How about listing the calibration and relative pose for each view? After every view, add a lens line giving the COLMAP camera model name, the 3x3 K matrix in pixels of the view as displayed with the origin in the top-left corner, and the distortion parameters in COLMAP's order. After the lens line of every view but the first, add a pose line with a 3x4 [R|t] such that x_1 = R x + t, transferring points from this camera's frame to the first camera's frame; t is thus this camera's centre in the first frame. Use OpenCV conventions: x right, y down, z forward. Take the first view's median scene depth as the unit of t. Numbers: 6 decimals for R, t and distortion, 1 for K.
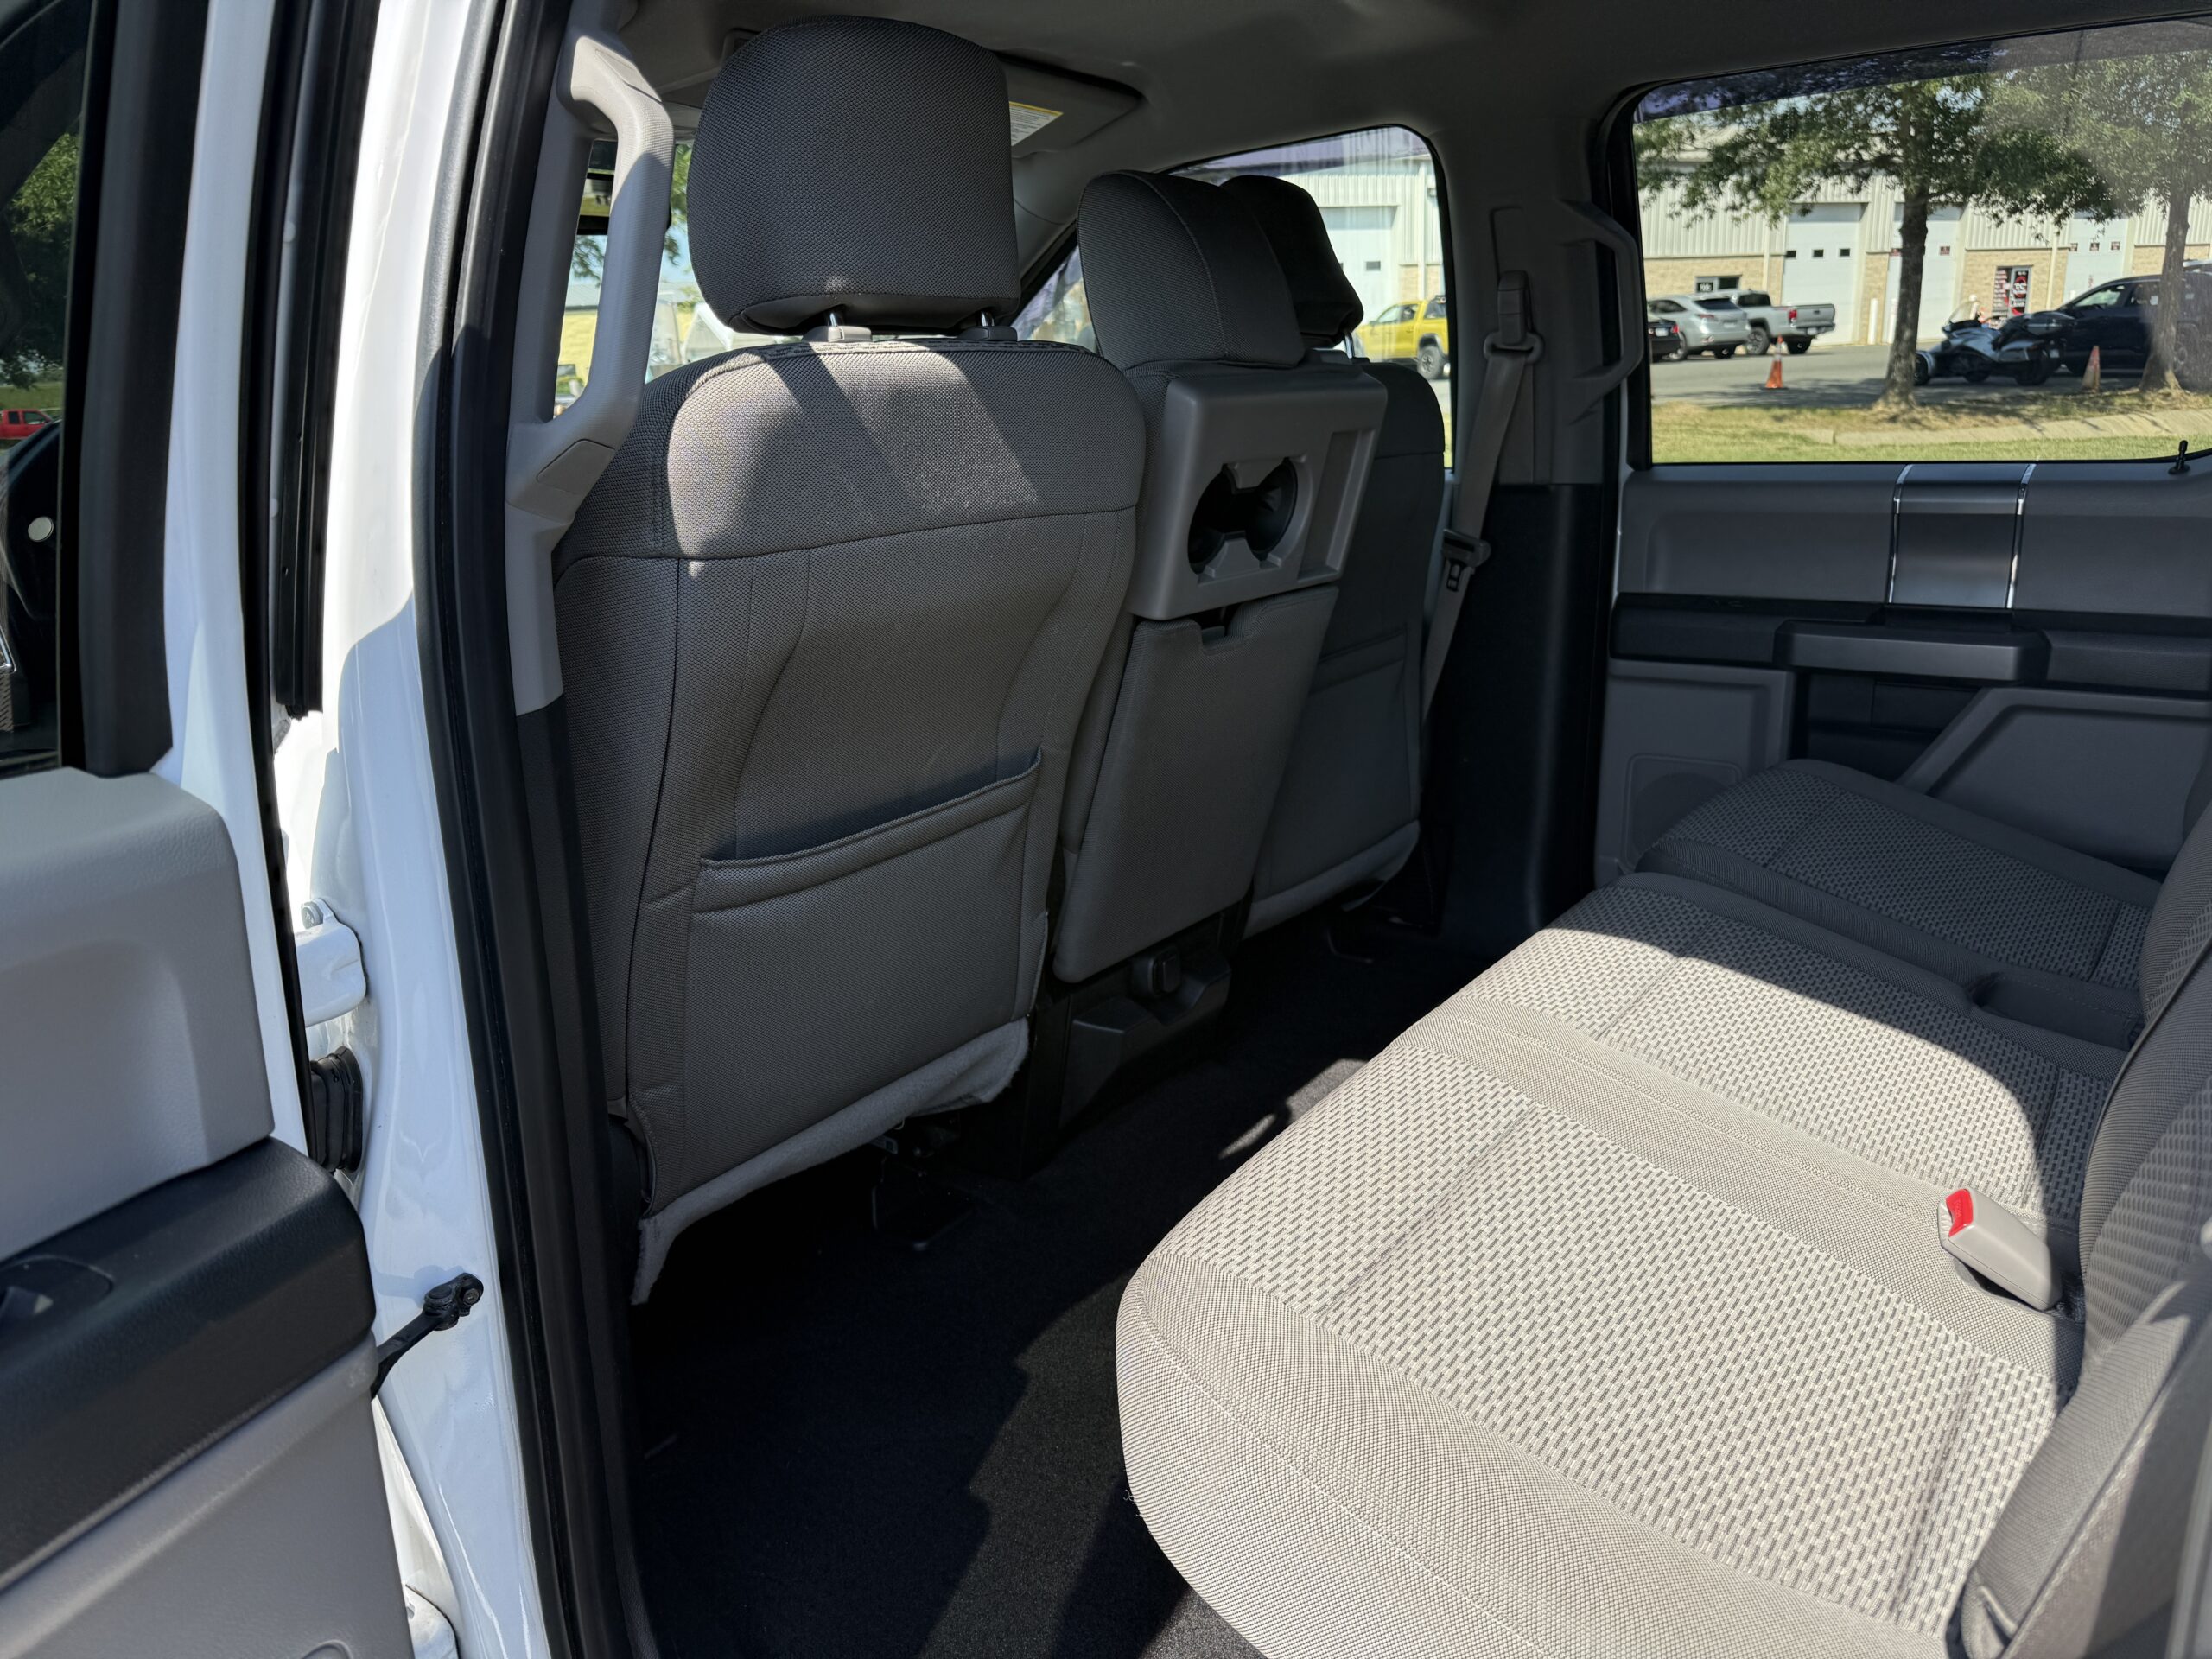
lens RADIAL K [[1553.9, 0, 1106.6], [0, 1553.9, 821.5], [0, 0, 1]] dist [0.033392, -0.033179]
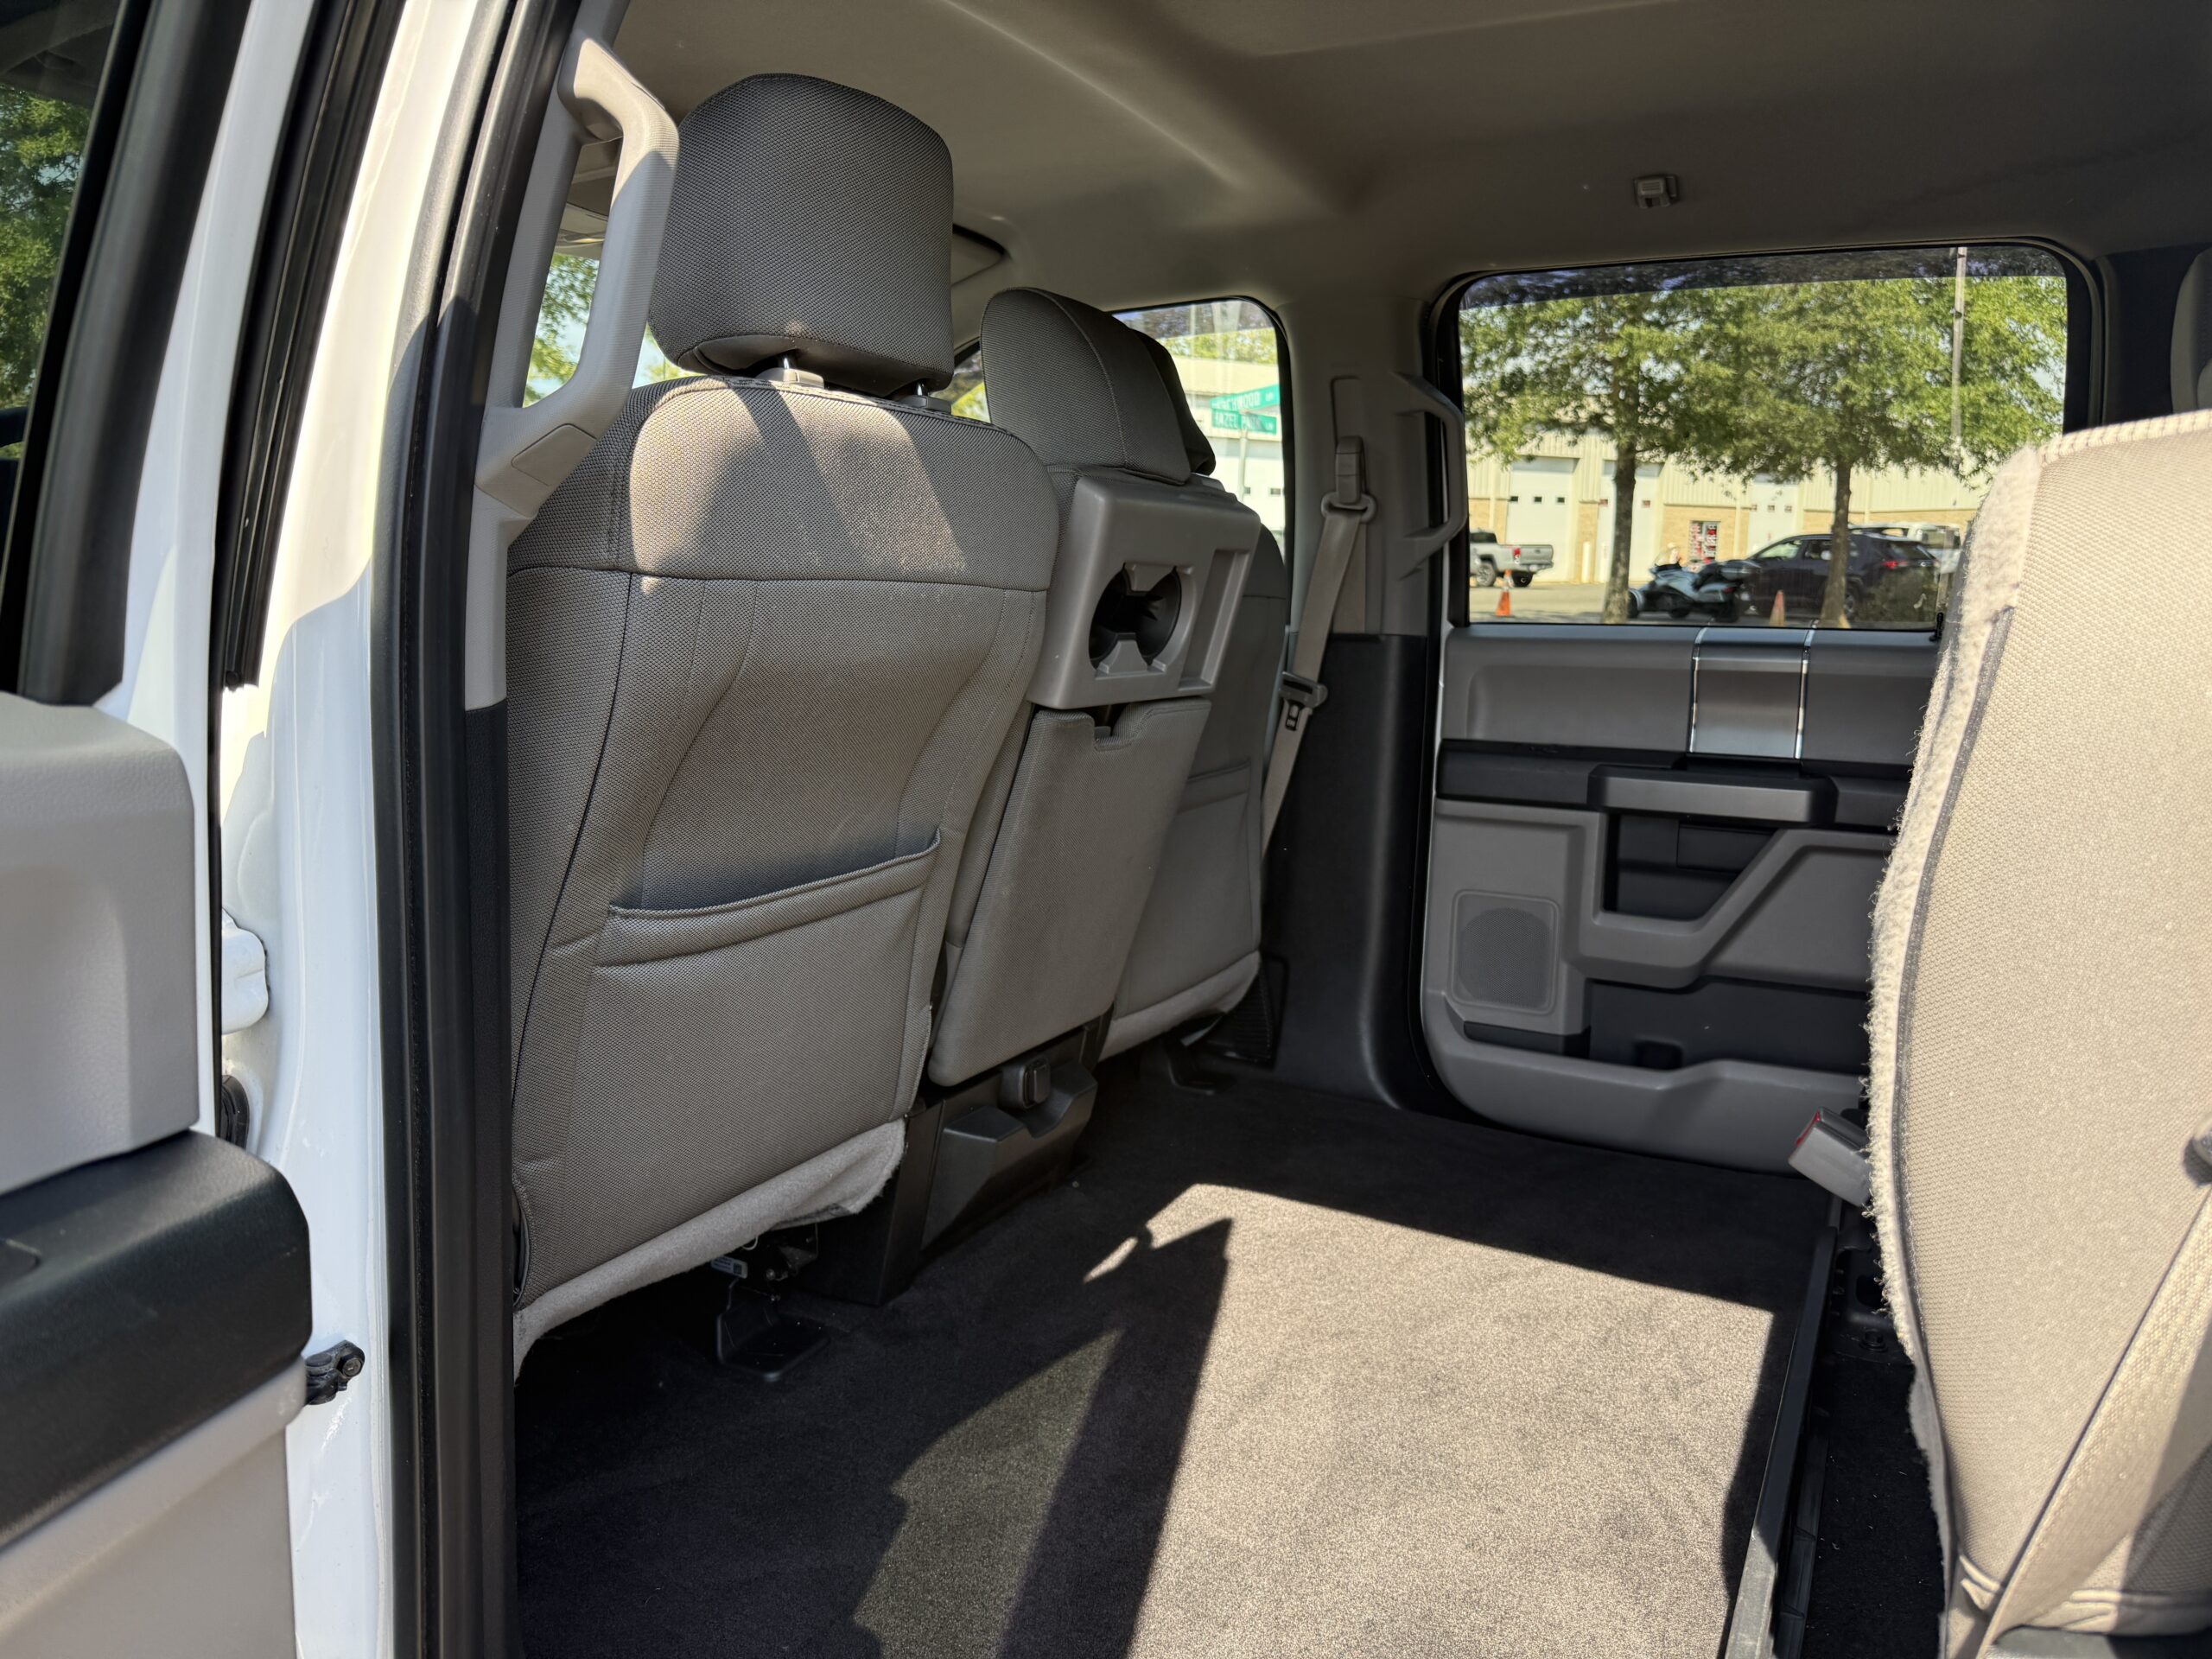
lens RADIAL K [[1553.9, 0, 1113.4], [0, 1553.9, 812.1], [0, 0, 1]] dist [0.033392, -0.033179]
pose [[0.987005, 0.033724, 0.157112, -0.080264], [-0.012779, 0.991106, -0.132461, 0.063919], [-0.160182, 0.128732, 0.978657, 0.017726]]
